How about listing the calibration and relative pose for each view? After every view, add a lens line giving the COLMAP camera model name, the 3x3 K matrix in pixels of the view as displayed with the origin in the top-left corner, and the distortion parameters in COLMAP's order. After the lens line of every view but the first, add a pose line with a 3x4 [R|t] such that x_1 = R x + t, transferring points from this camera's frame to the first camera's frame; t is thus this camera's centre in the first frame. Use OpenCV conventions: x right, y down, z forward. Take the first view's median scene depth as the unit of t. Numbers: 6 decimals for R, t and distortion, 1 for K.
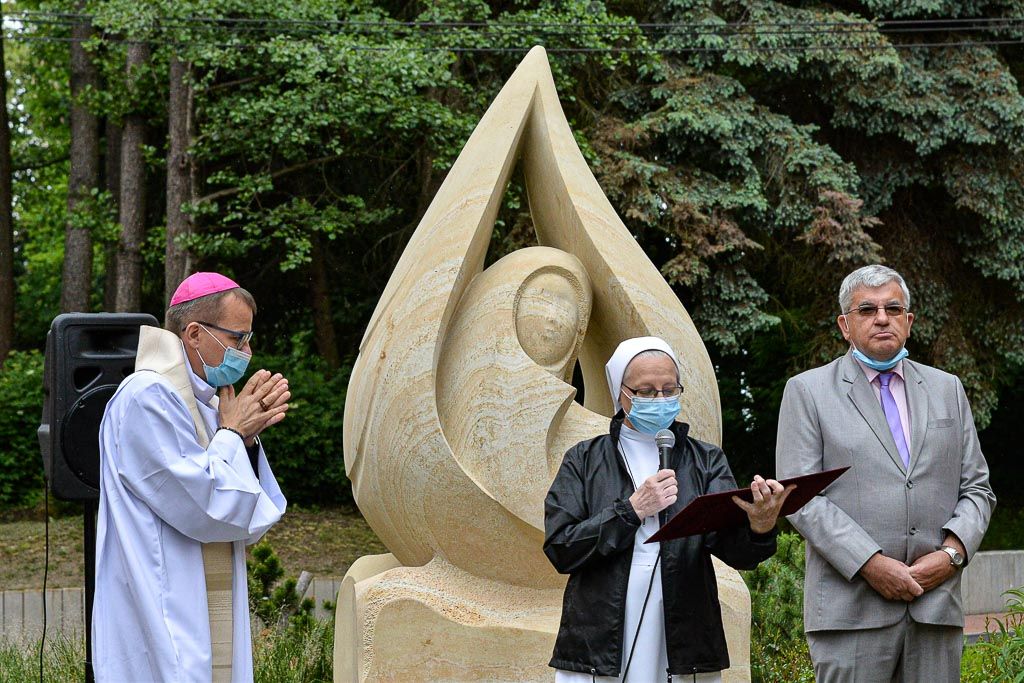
lens RADIAL K [[3203.9, 0, 511.9], [0, 3203.9, 341.4], [0, 0, 1]] dist [-0.225991, 0.000000]
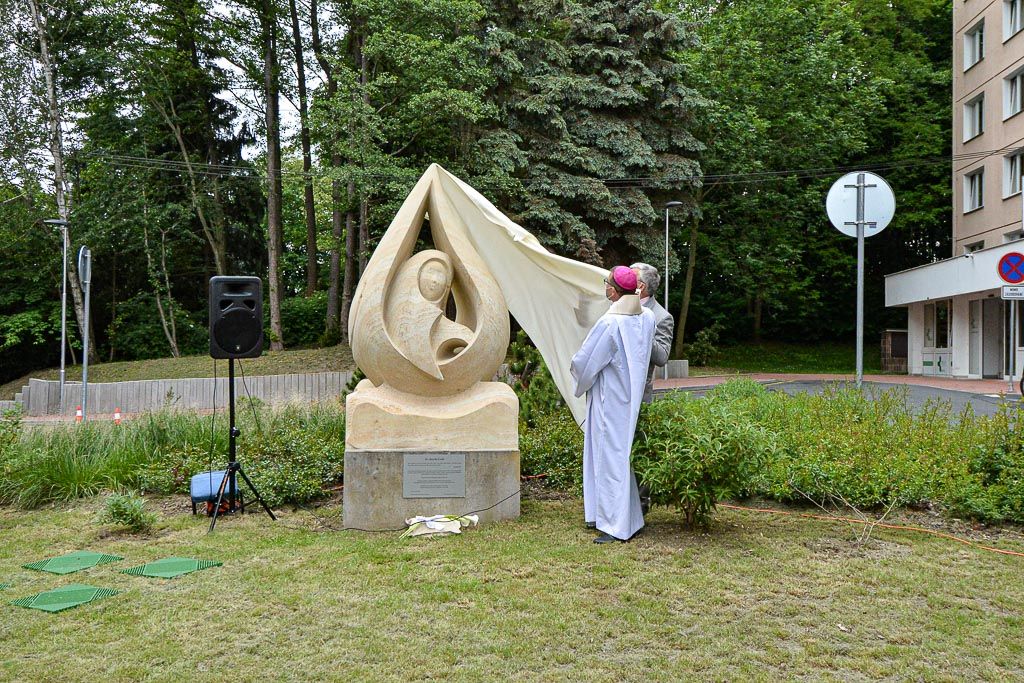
lens RADIAL K [[961.8, 0, 512.0], [0, 961.8, 341.7], [0, 0, 1]] dist [0.009975, 0.000000]
pose [[0.999897, 0.008054, 0.011909, 0.022498], [-0.008697, 0.998454, 0.054906, -0.000644], [-0.011449, -0.055004, 0.998421, 0.112928]]
